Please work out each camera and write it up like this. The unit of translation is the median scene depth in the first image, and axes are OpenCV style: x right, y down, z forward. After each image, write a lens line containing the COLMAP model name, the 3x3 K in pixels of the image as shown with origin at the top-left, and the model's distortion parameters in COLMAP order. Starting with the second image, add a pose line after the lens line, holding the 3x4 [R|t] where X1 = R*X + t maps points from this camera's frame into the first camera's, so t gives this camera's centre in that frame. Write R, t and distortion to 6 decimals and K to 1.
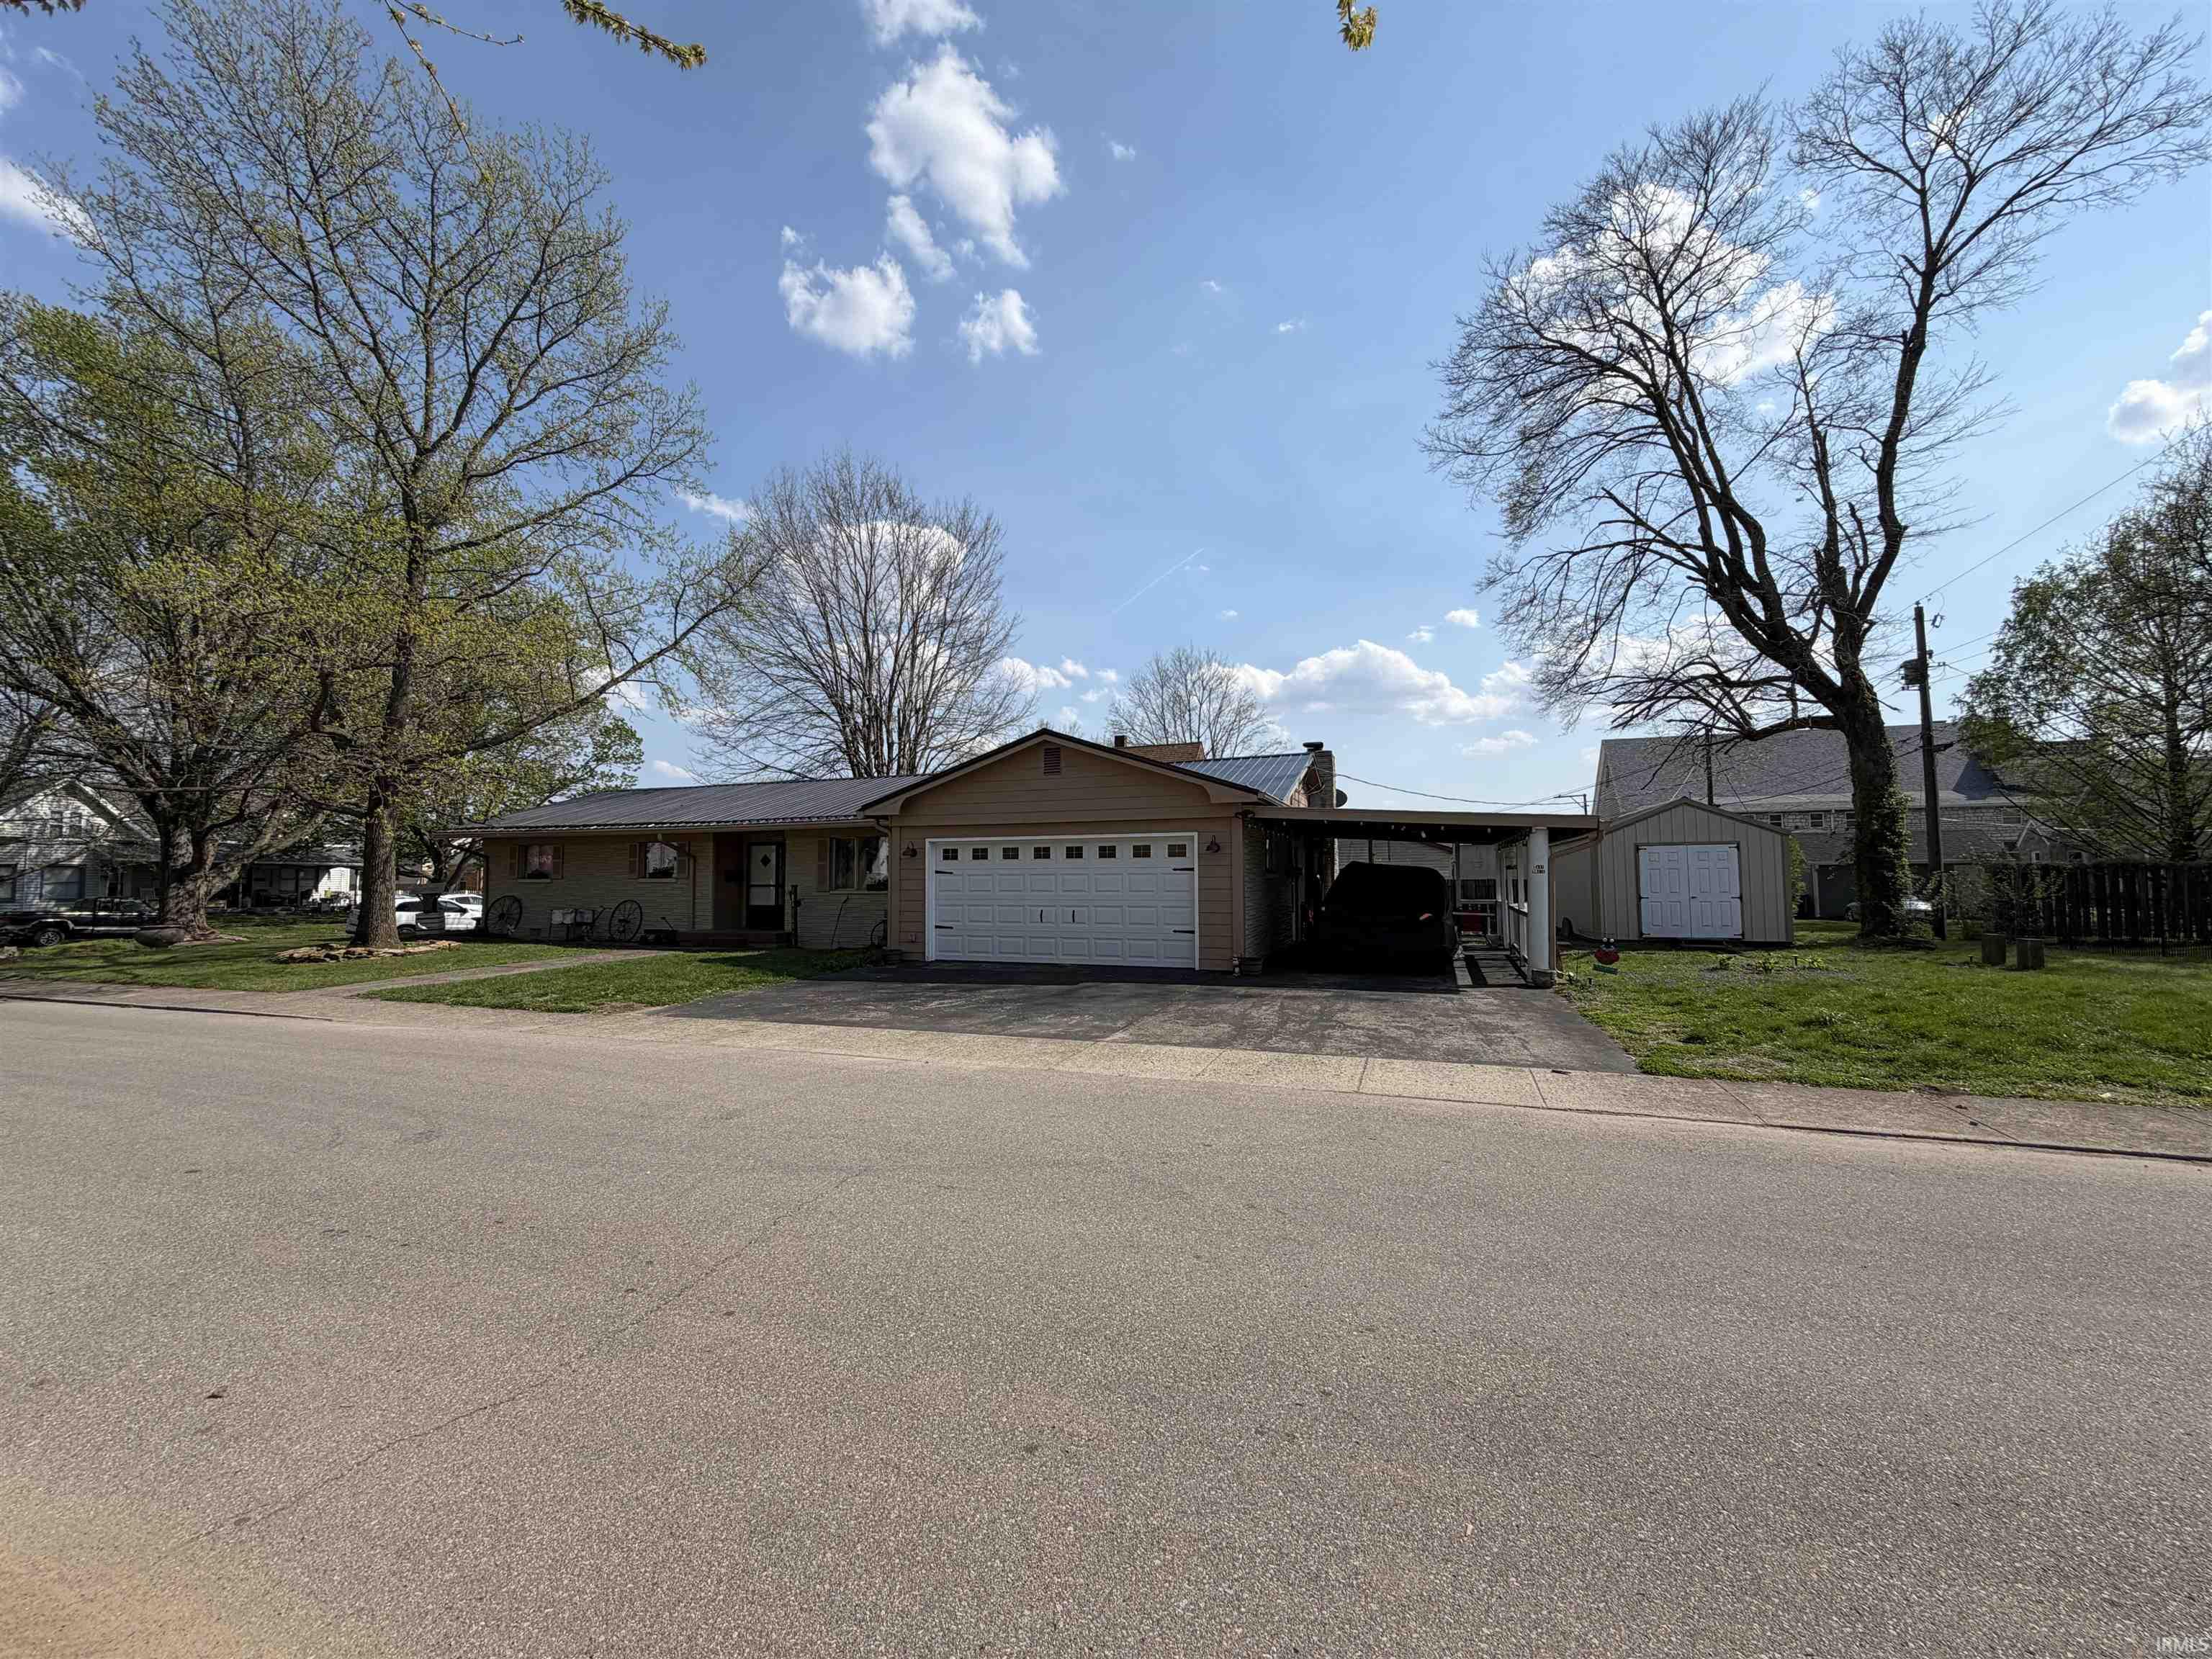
lens RADIAL K [[890.3, 0, 1093.0], [0, 890.3, 821.6], [0, 0, 1]] dist [0.011169, -0.004866]
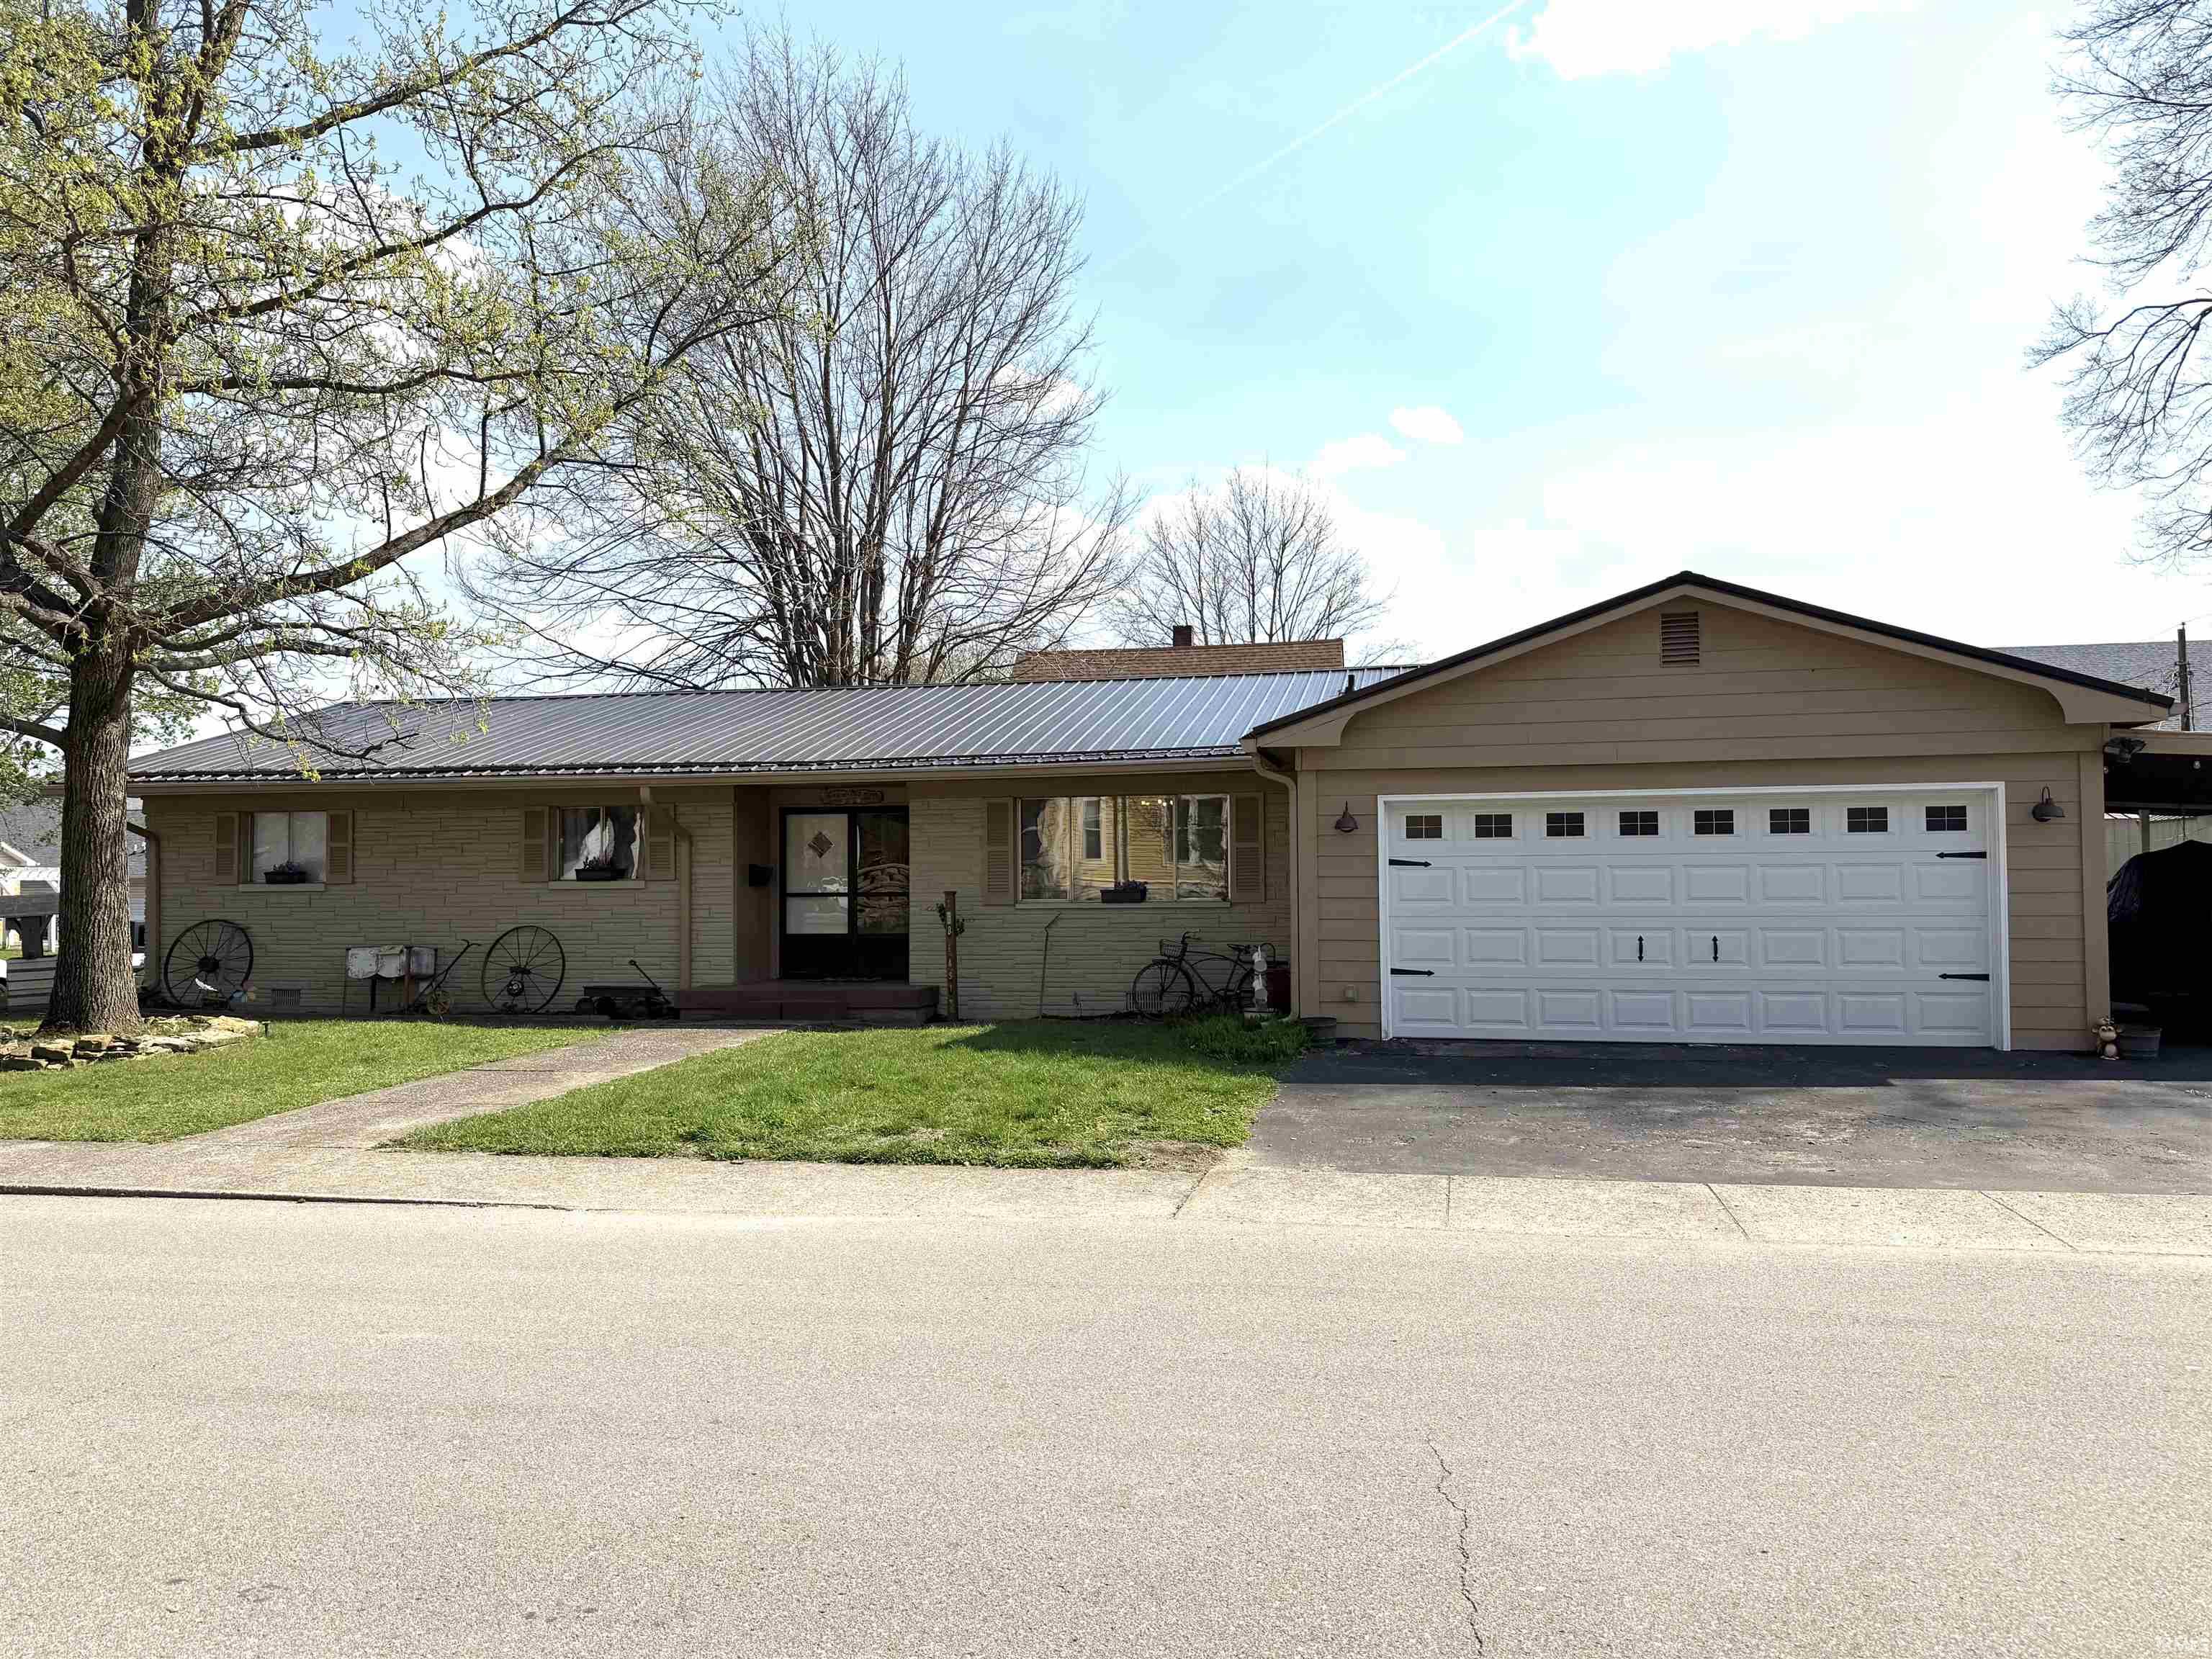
lens RADIAL K [[1571.1, 0, 1120.3], [0, 1571.1, 832.3], [0, 0, 1]] dist [0.111903, -0.154947]
pose [[0.988747, 0.000811, 0.149593, -0.462582], [-0.005427, 0.999522, 0.030450, 0.013745], [-0.149497, -0.030920, 0.988279, 0.148247]]
